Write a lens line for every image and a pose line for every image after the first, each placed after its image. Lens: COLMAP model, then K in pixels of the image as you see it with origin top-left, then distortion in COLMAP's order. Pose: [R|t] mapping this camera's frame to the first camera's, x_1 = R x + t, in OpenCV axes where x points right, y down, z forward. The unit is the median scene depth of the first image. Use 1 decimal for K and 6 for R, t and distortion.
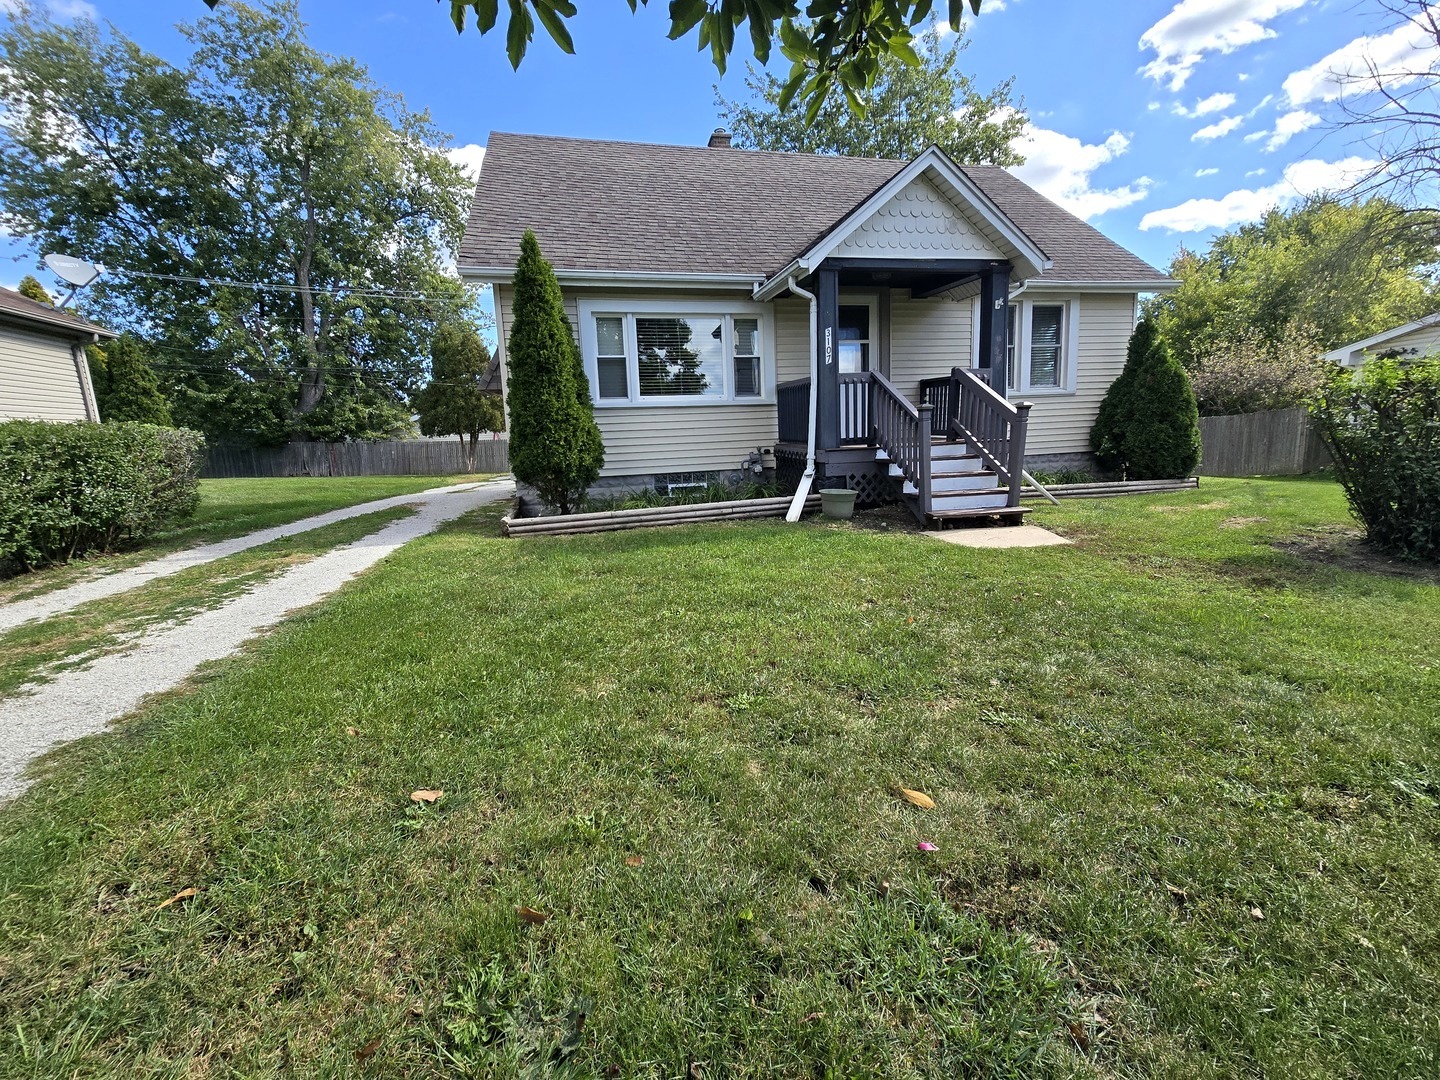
lens RADIAL K [[593.5, 0, 713.6], [0, 593.5, 535.1], [0, 0, 1]] dist [0.002805, -0.000005]
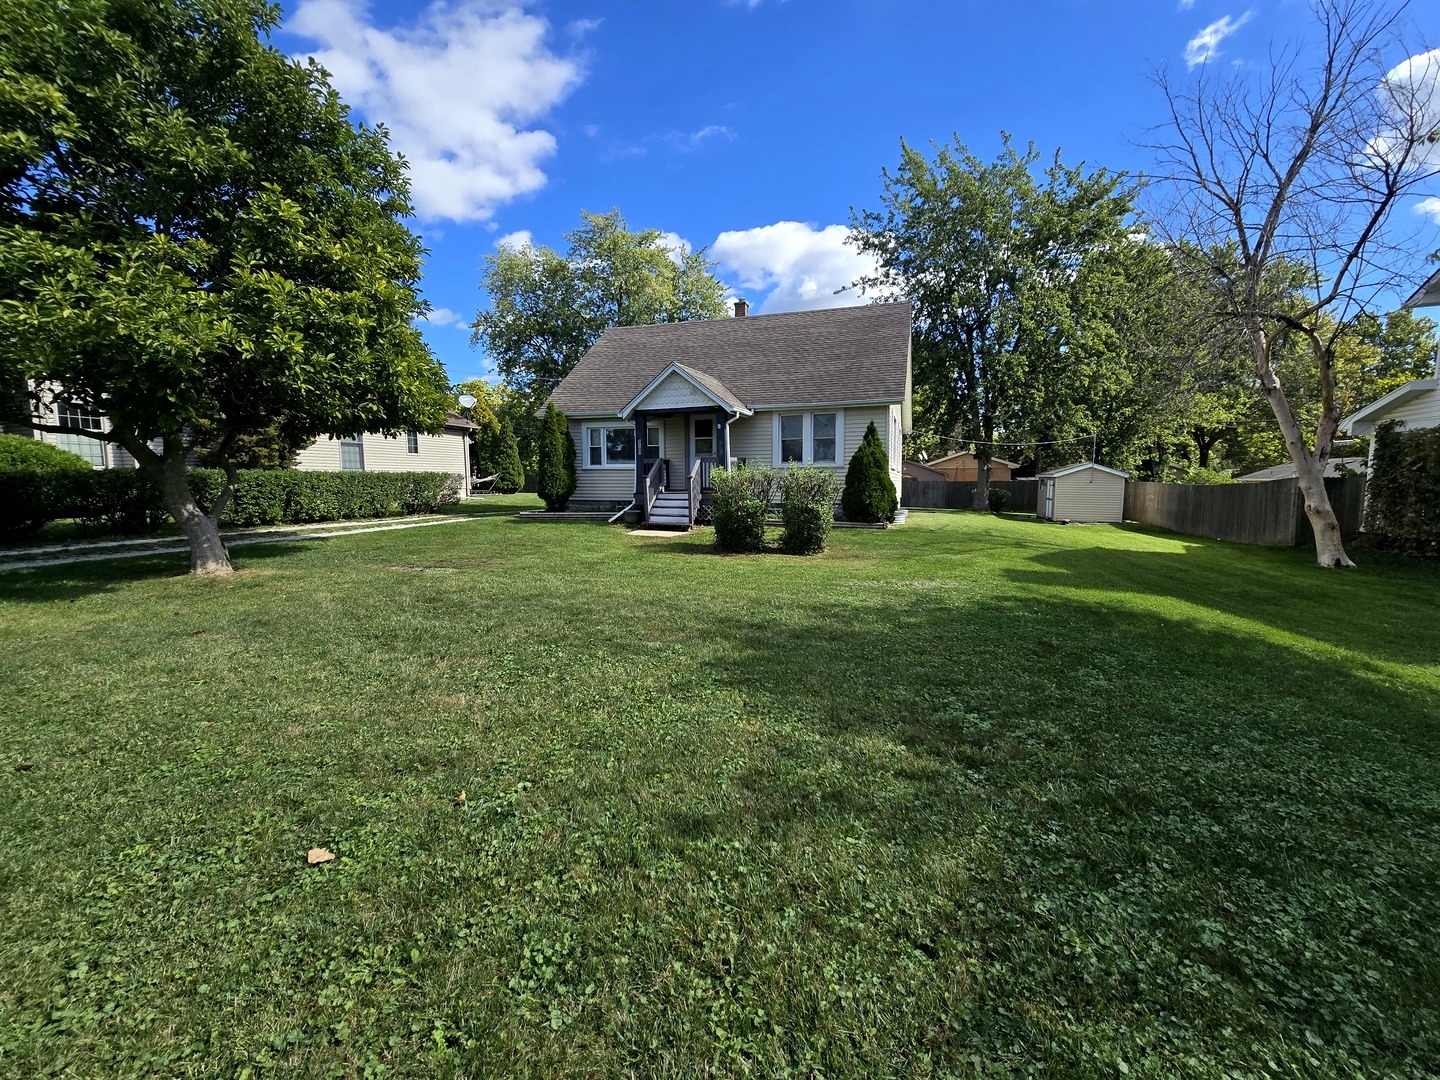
lens RADIAL K [[593.5, 0, 713.6], [0, 593.5, 535.1], [0, 0, 1]] dist [0.002805, -0.000005]
pose [[0.855650, 0.086990, -0.510192, 1.353156], [-0.114189, 0.993212, -0.022161, 0.027256], [0.504801, 0.077220, 0.859775, -0.658103]]
